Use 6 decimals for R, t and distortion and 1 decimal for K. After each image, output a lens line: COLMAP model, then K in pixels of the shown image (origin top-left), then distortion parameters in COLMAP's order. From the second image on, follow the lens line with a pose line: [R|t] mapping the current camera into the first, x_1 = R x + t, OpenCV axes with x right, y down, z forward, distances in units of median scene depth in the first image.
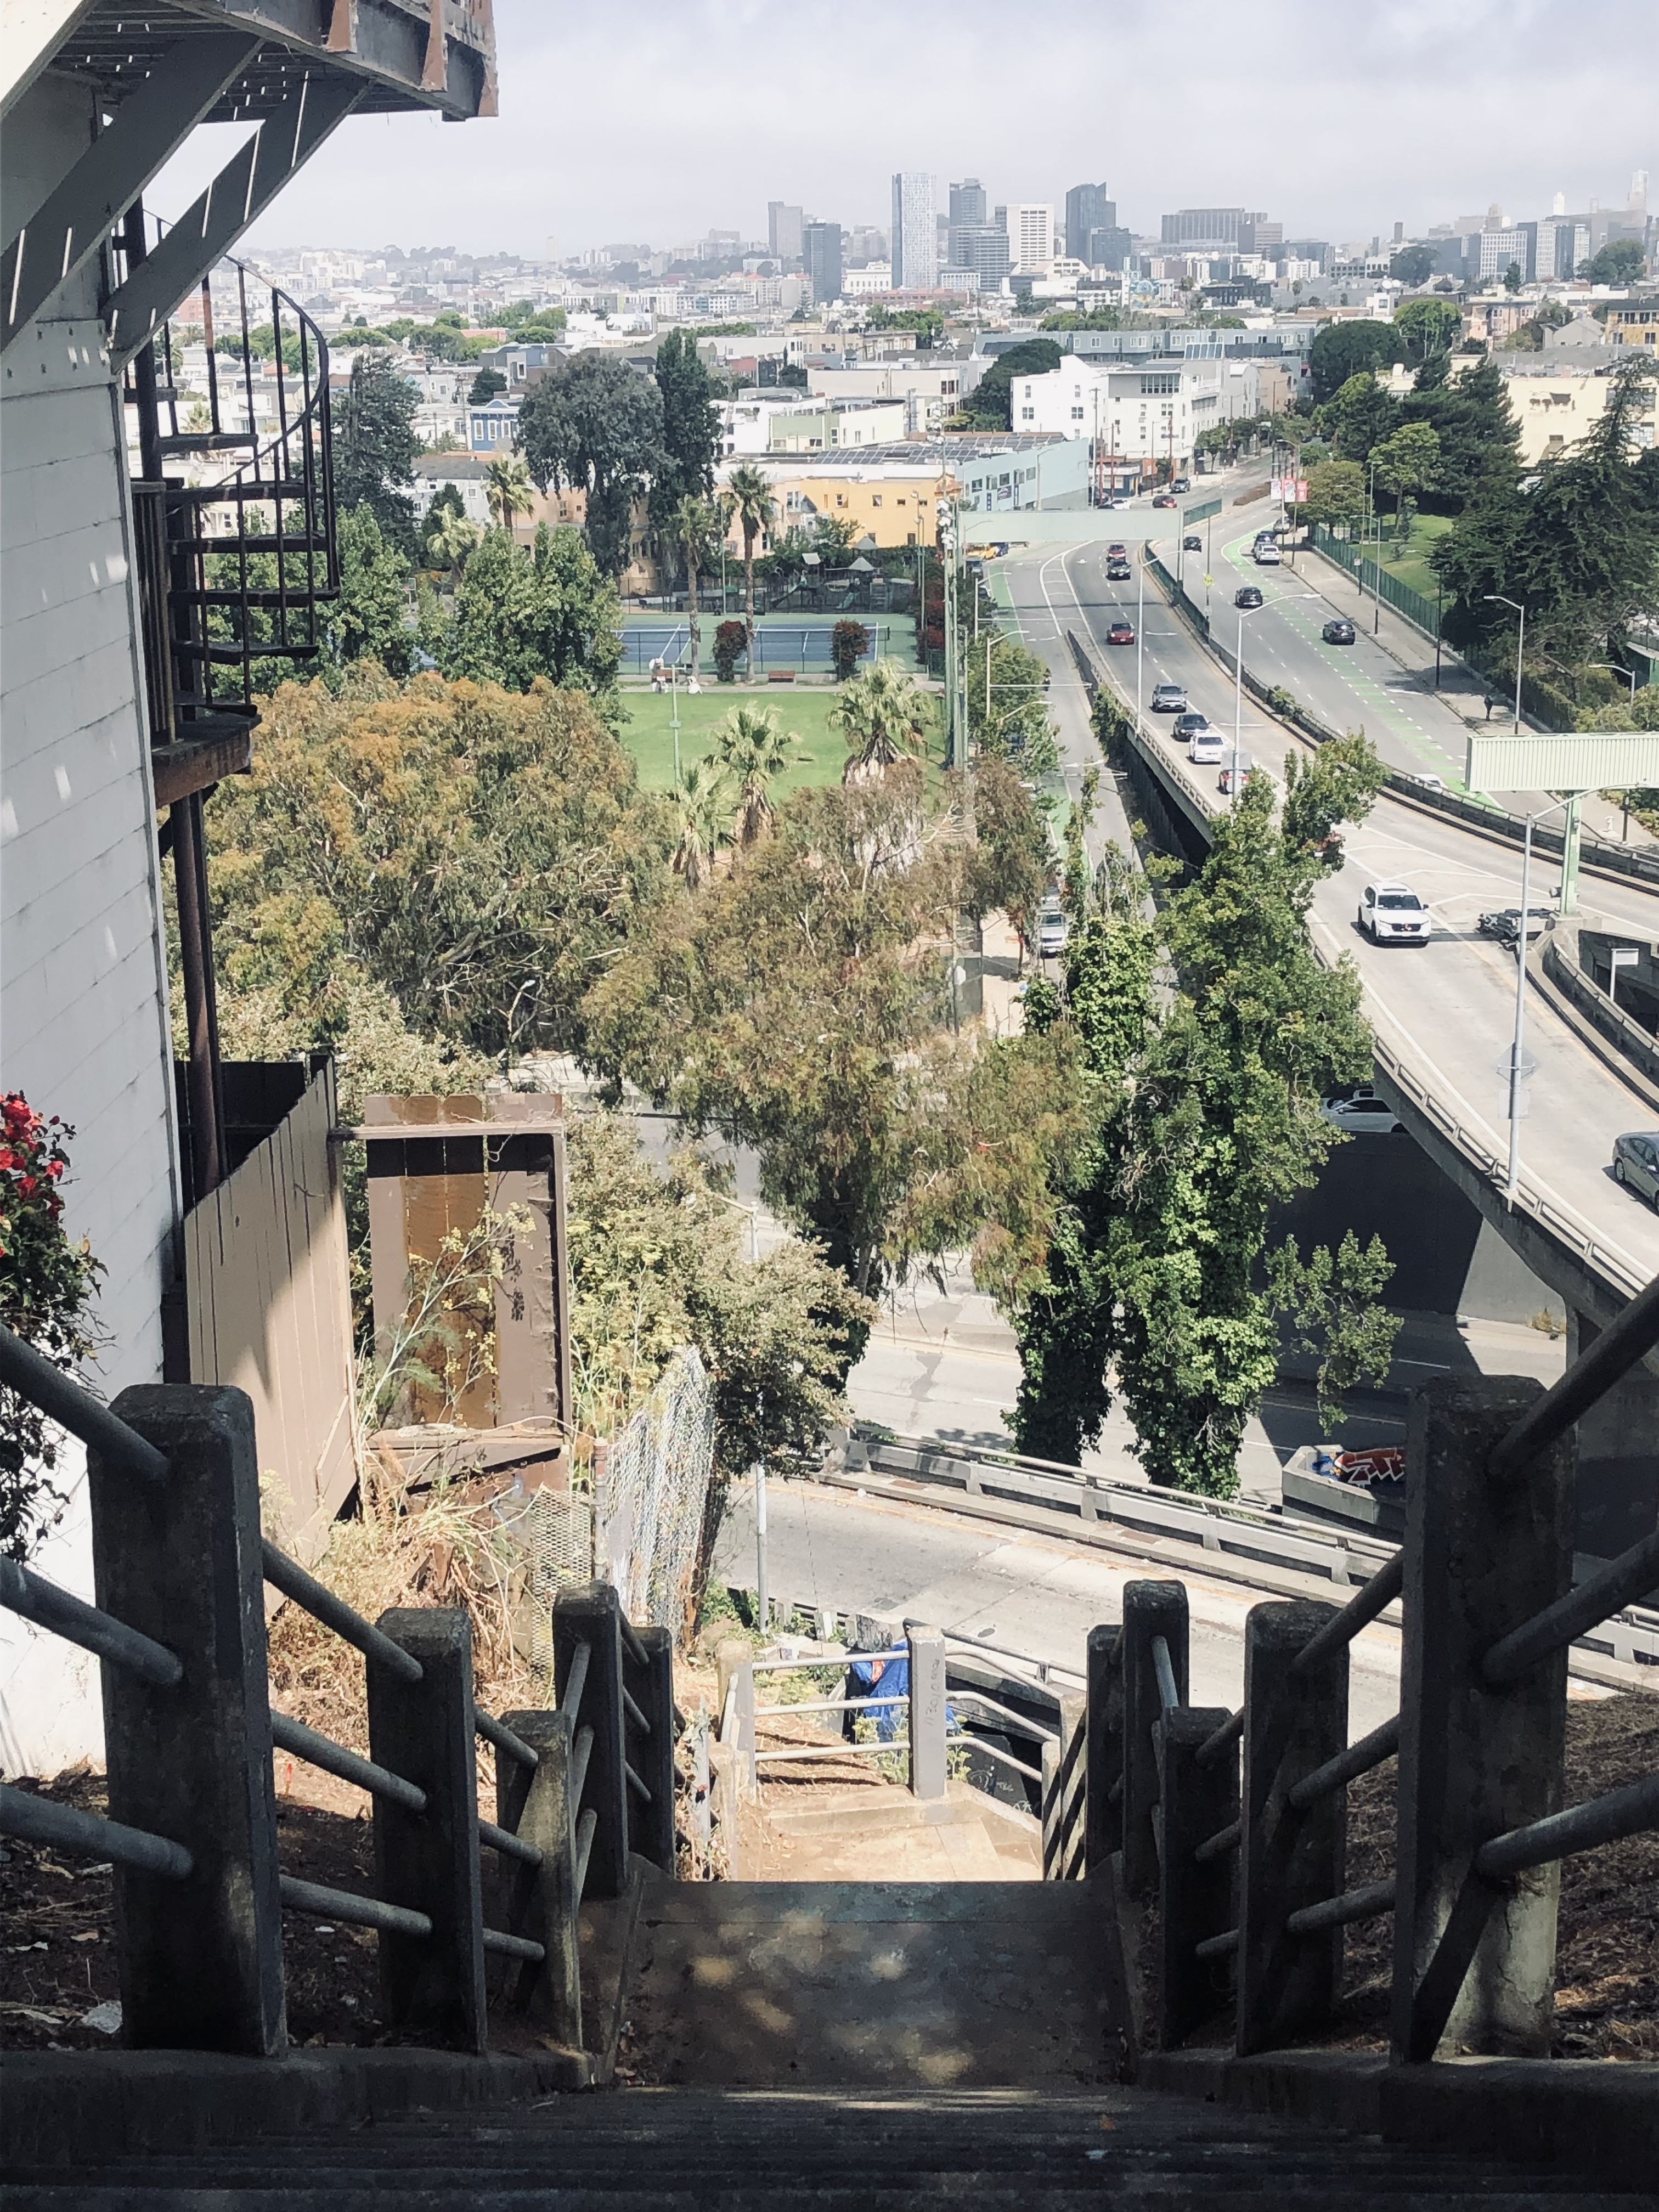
lens RADIAL K [[2966.4, 0, 840.5], [0, 2966.4, 1039.9], [0, 0, 1]] dist [0.234929, -1.053720]
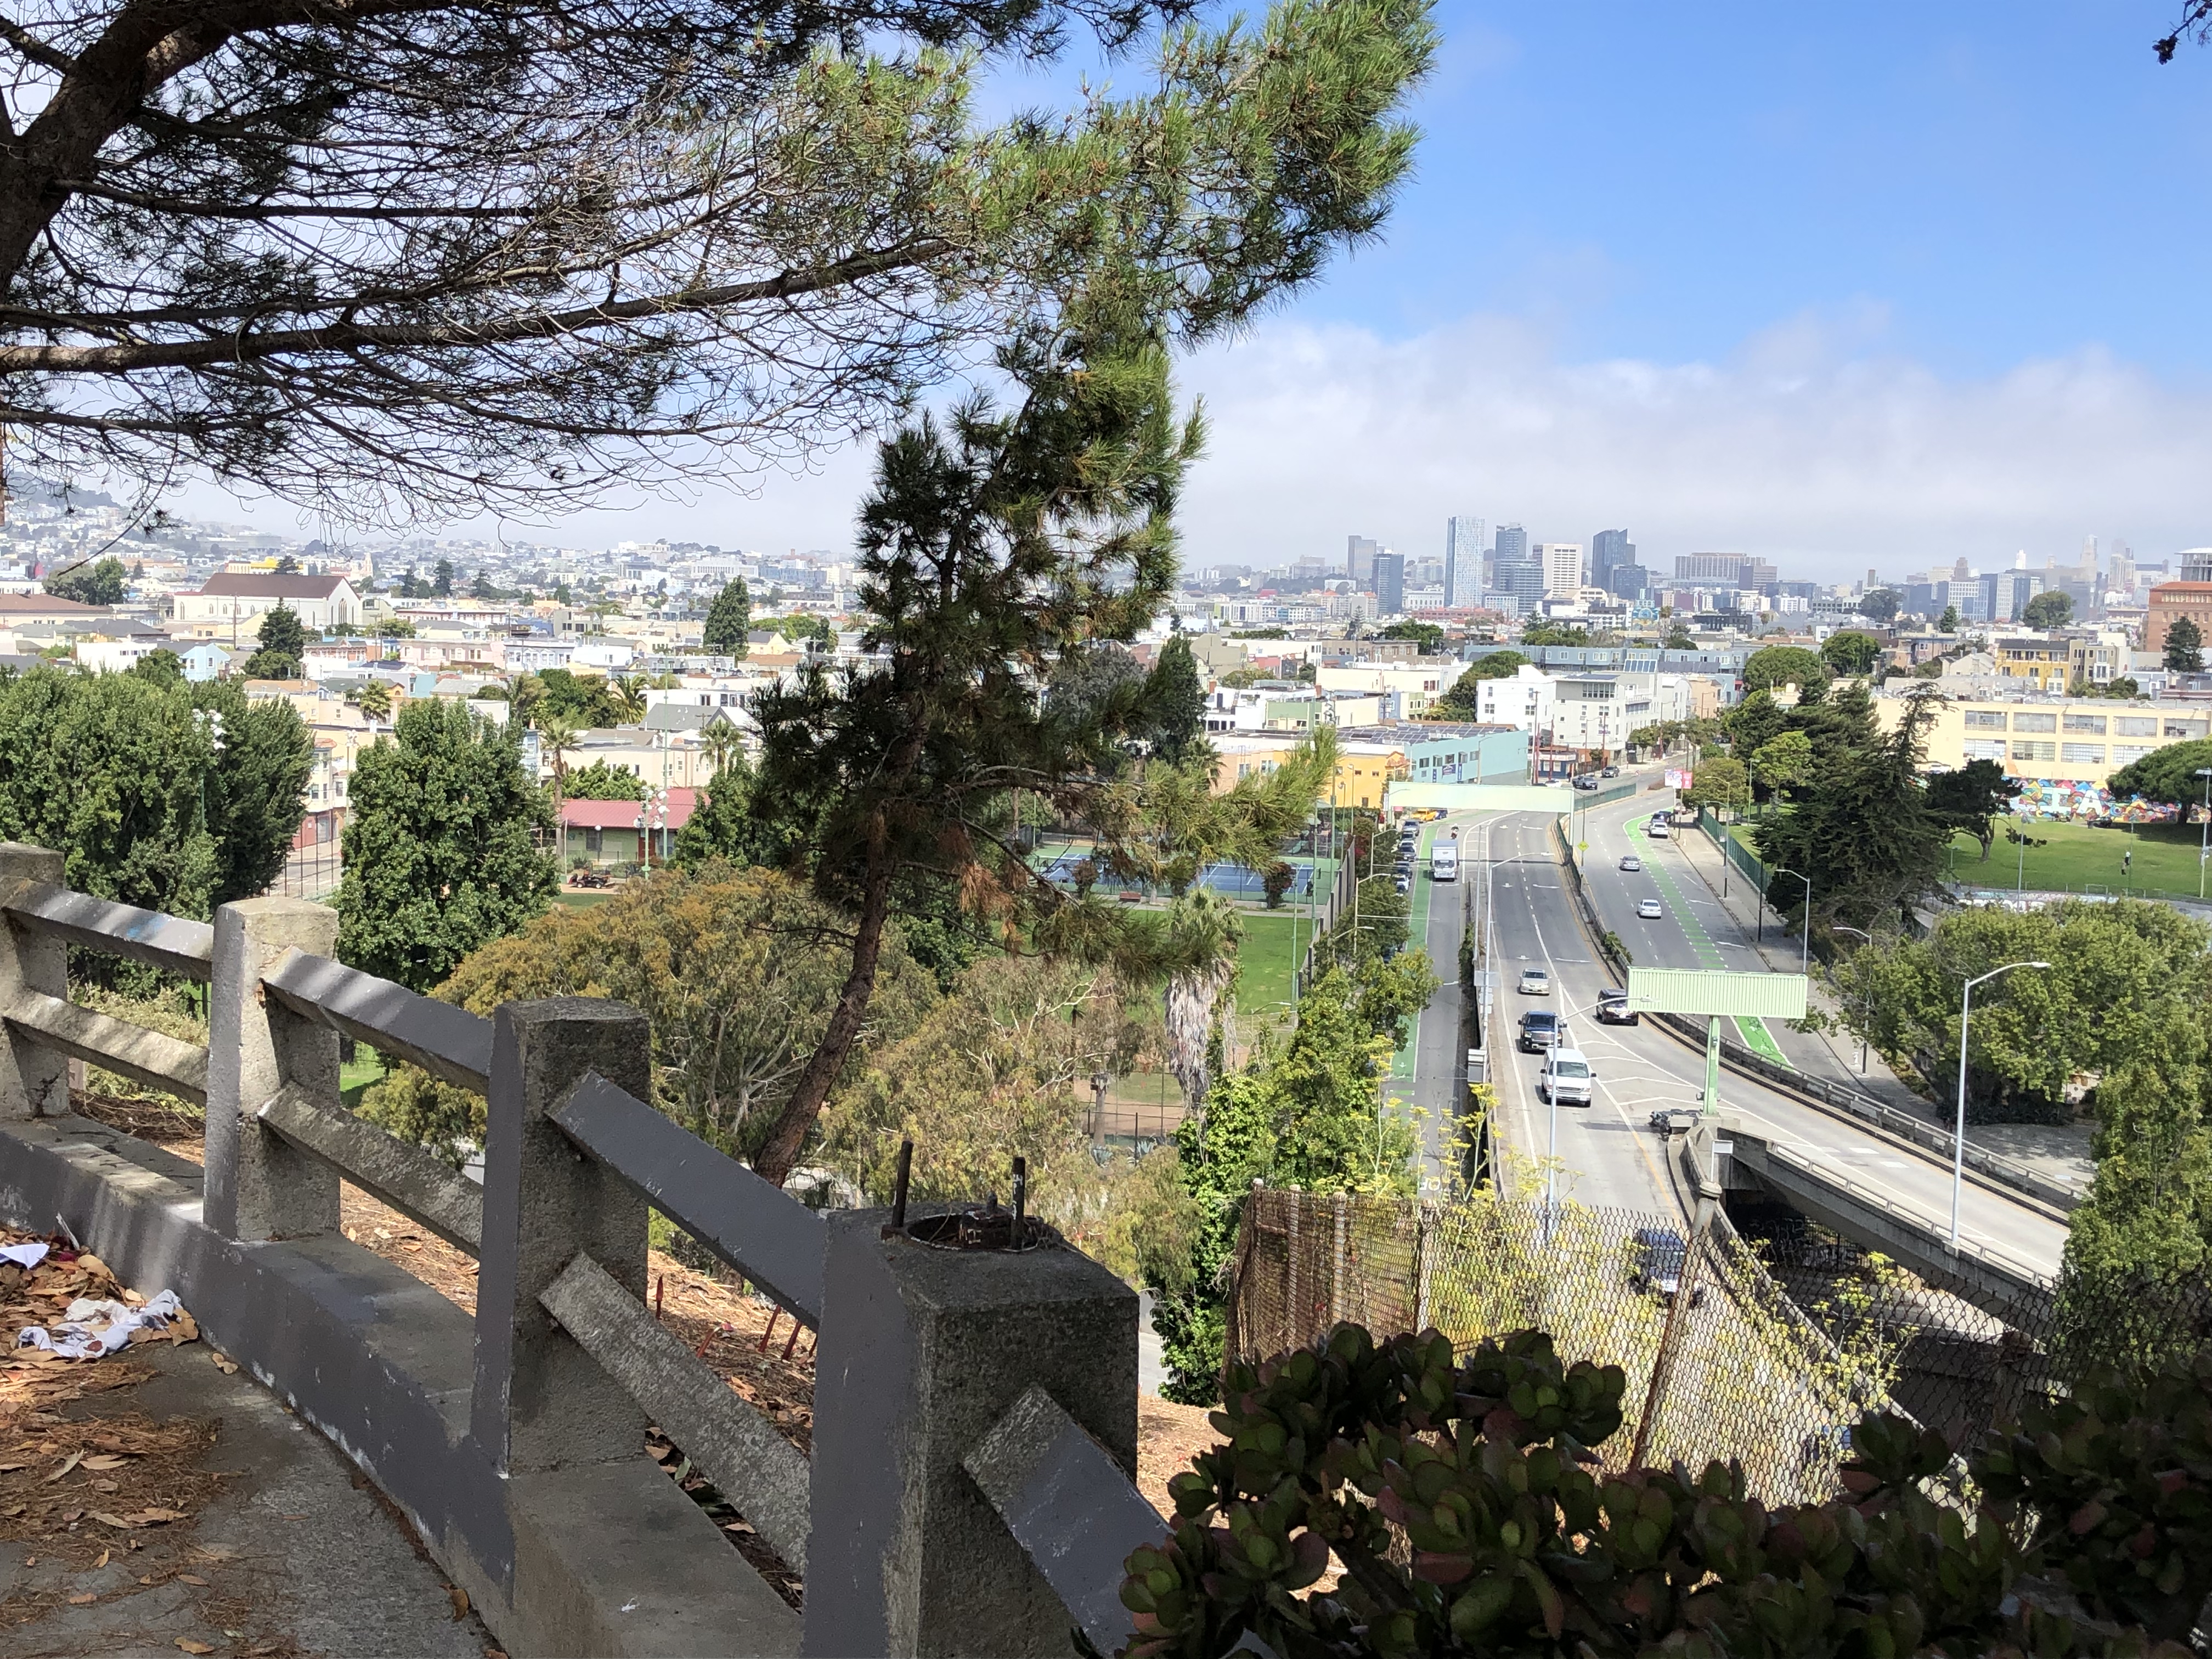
lens RADIAL K [[2595.8, 0, 1106.0], [0, 2595.8, 829.5], [0, 0, 1]] dist [0.001991, -0.030892]
pose [[0.985227, 0.049654, -0.163896, 0.114461], [-0.074461, 0.986049, -0.148875, 0.014539], [0.154217, 0.158879, 0.975179, -0.080687]]
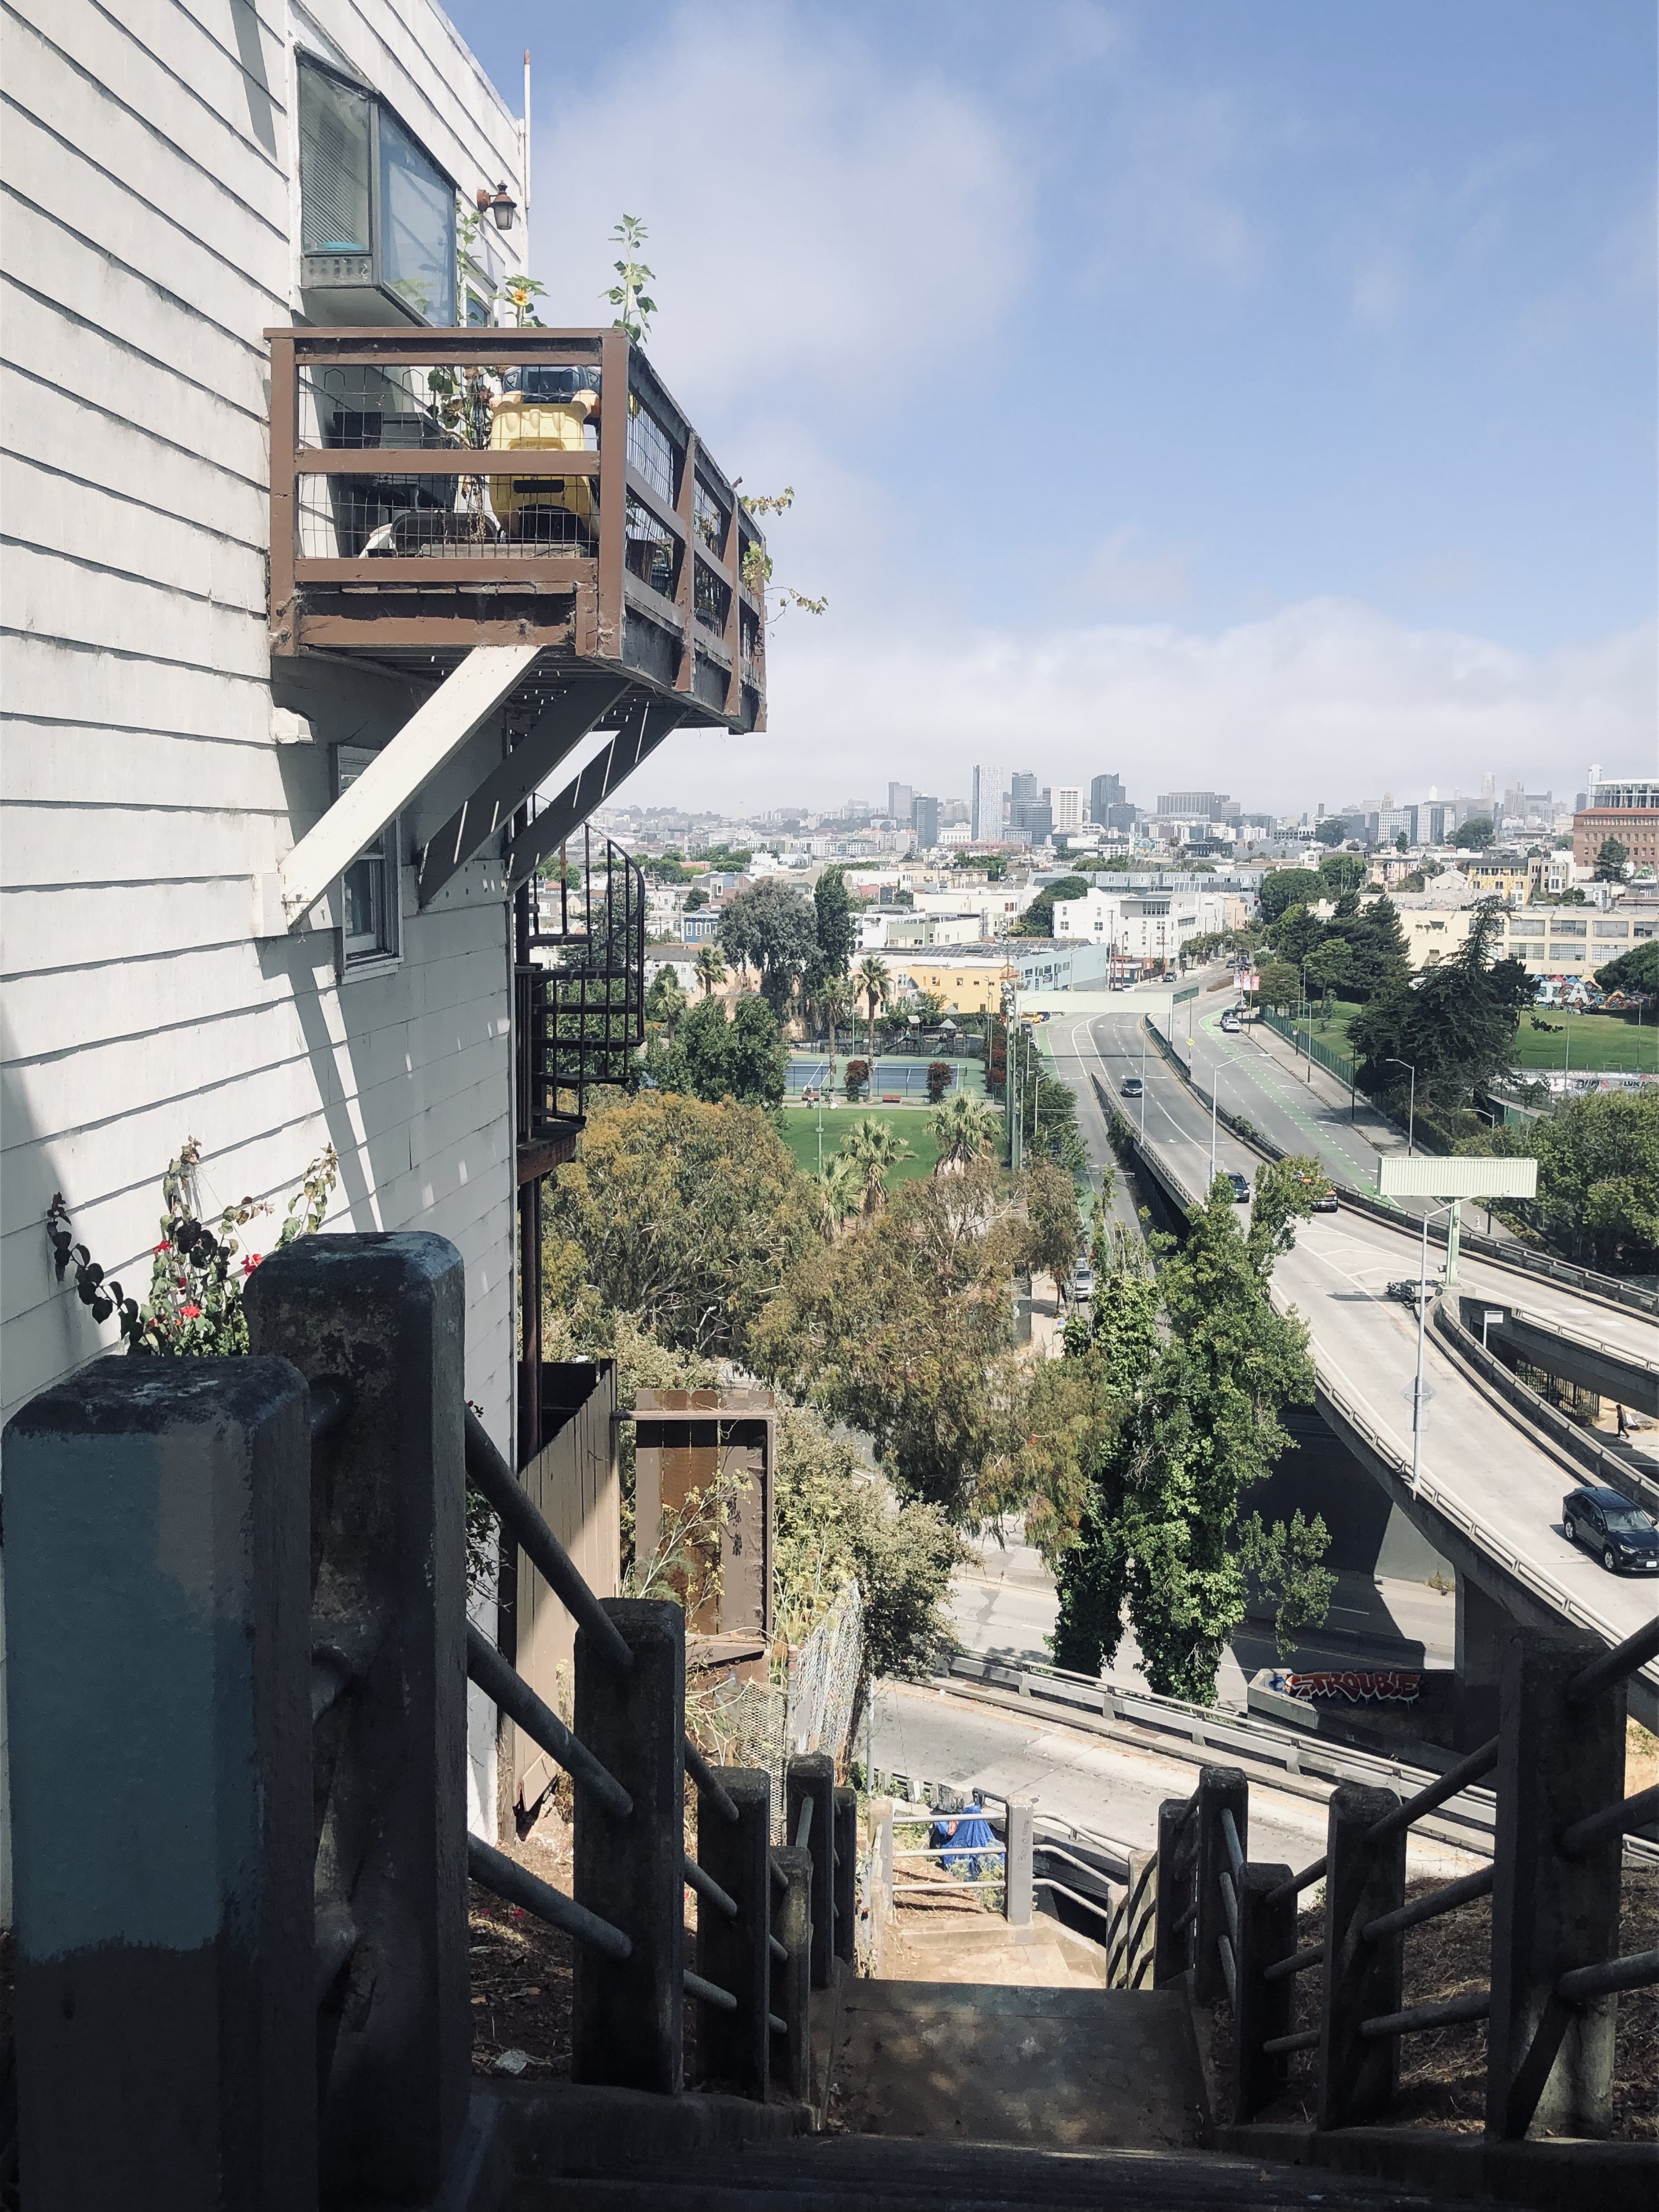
lens RADIAL K [[2083.2, 0, 842.3], [0, 2083.2, 1070.2], [0, 0, 1]] dist [0.187001, -0.639316]
pose [[0.998852, 0.025876, -0.040307, -0.003580], [-0.031068, 0.990490, -0.134029, -0.000166], [0.036455, 0.135127, 0.990157, -0.001215]]
